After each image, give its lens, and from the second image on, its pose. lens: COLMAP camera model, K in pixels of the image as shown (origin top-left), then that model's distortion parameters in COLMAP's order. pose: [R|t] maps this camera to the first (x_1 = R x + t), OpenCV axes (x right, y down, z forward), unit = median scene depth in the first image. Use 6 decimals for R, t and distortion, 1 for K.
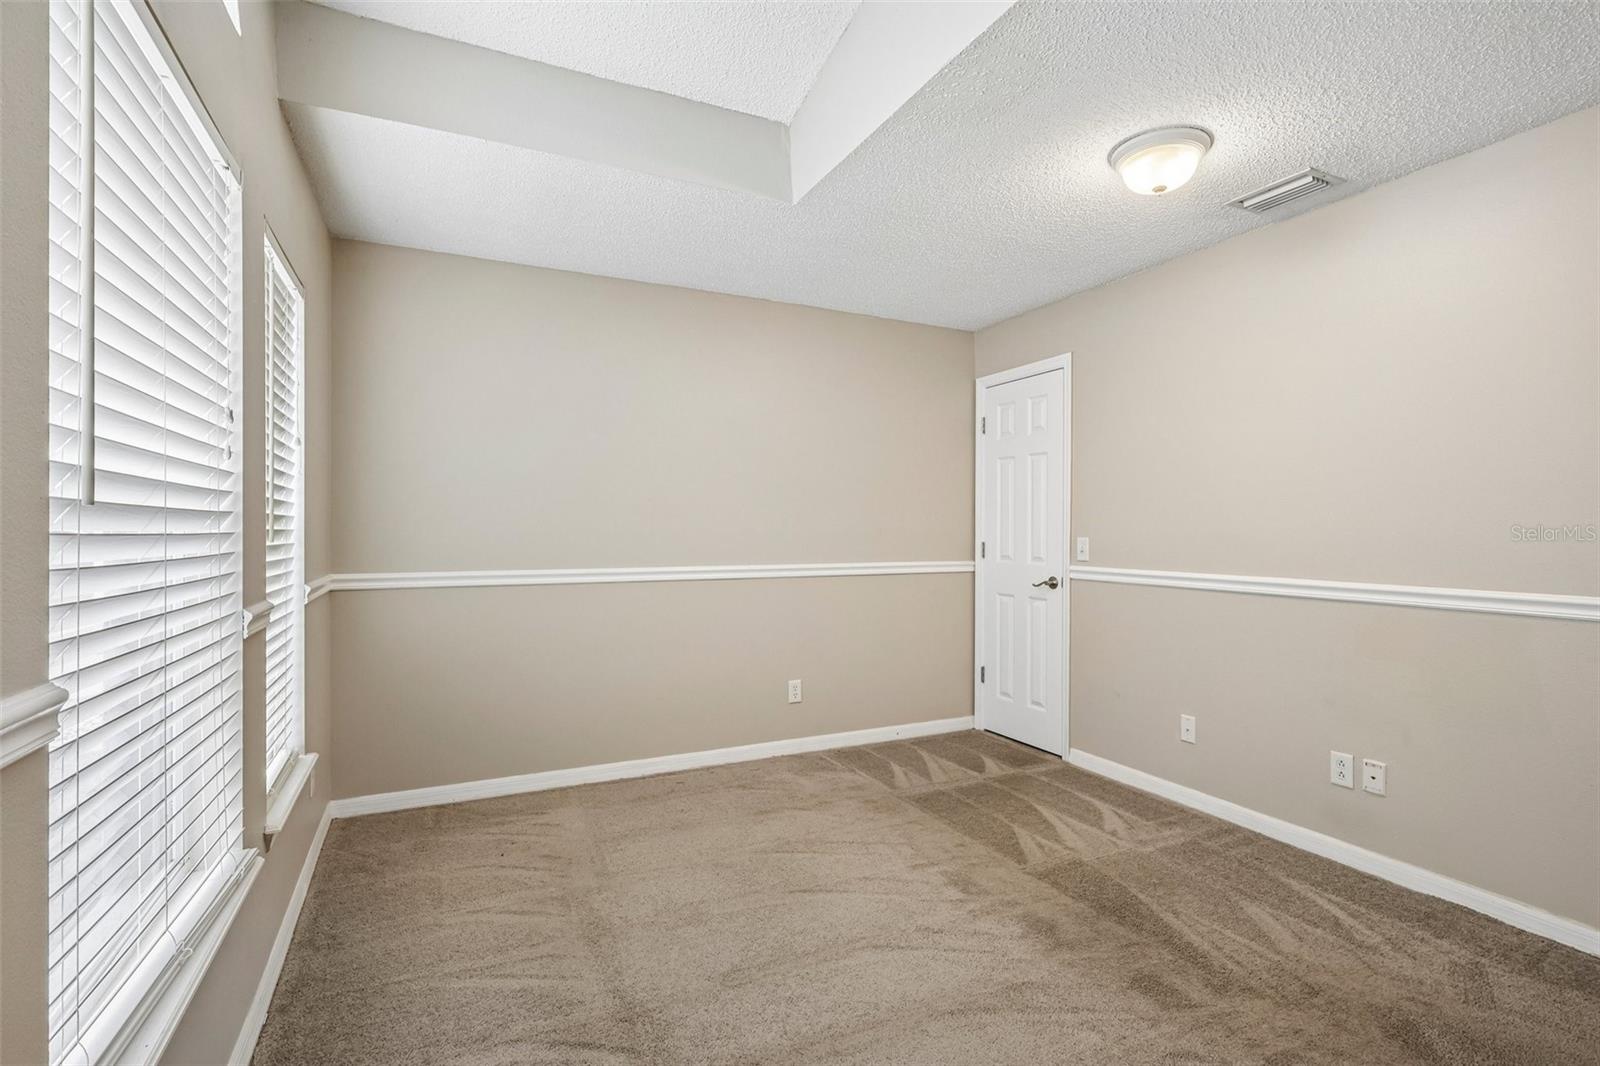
lens RADIAL K [[753.2, 0, 797.8], [0, 753.2, 535.7], [0, 0, 1]] dist [0.002457, -0.000696]
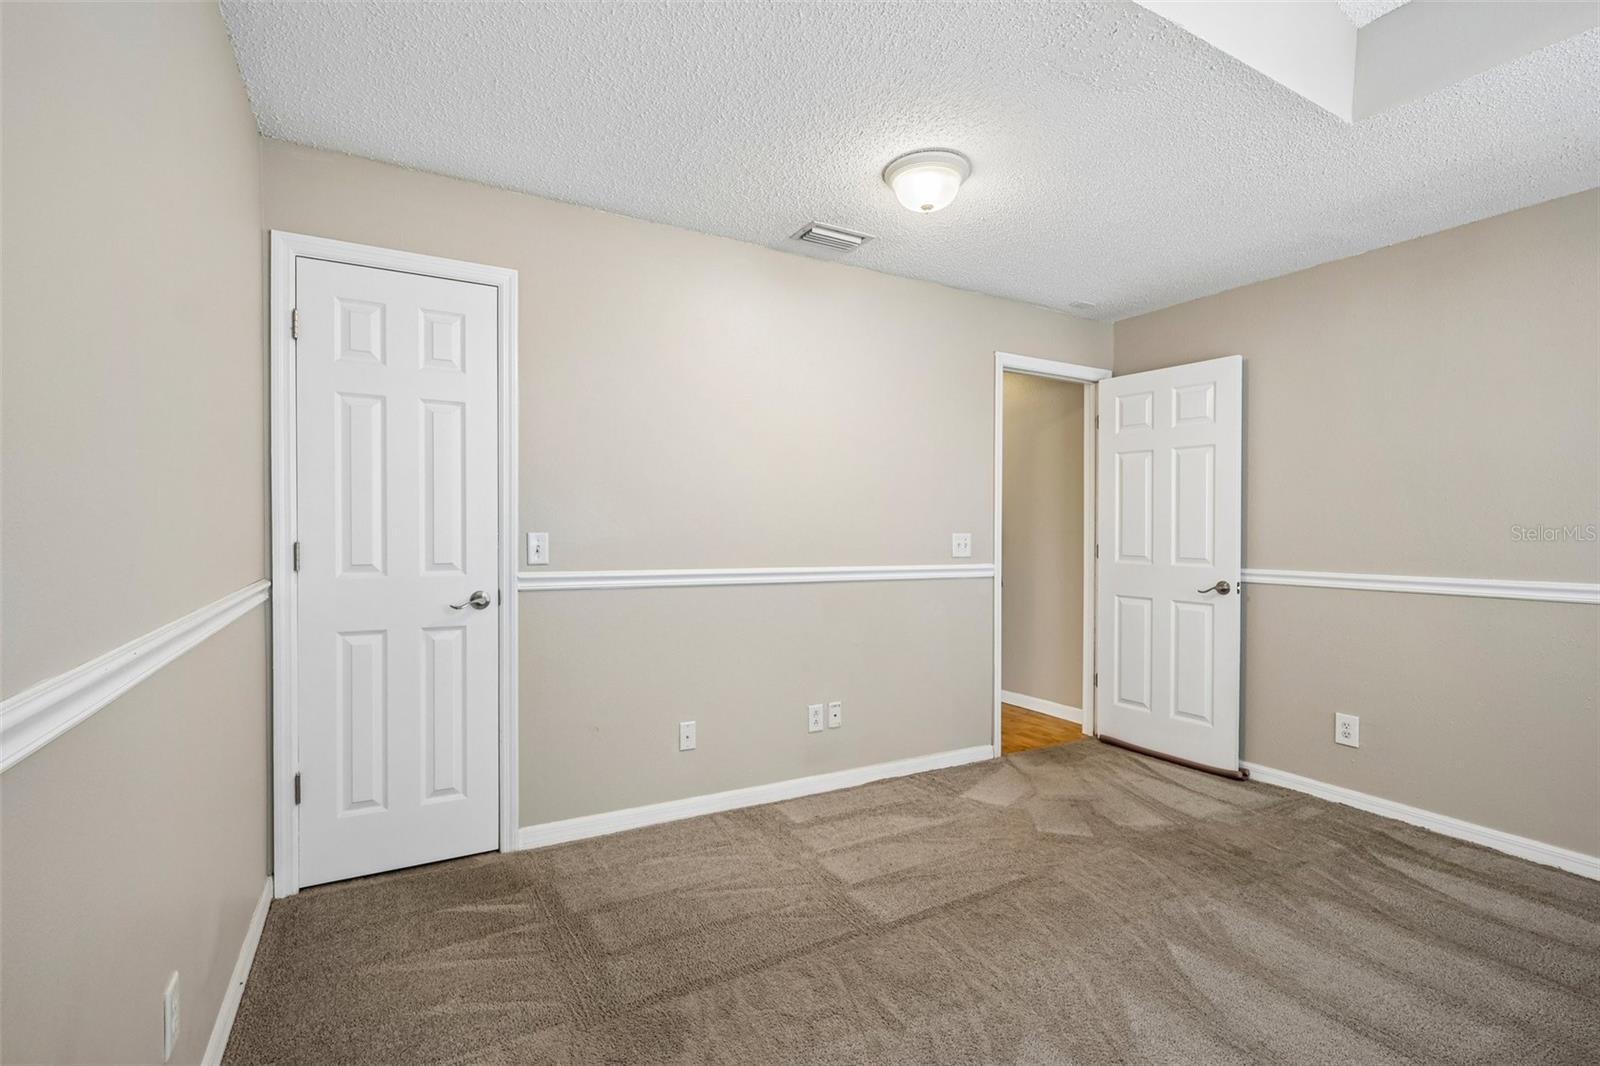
lens RADIAL K [[753.2, 0, 797.3], [0, 753.2, 528.8], [0, 0, 1]] dist [0.002457, -0.000696]
pose [[-0.069226, 0.000525, 0.997601, -0.362217], [-0.000372, 1.000000, -0.000552, -0.000654], [-0.997601, -0.000409, -0.069225, 0.787397]]
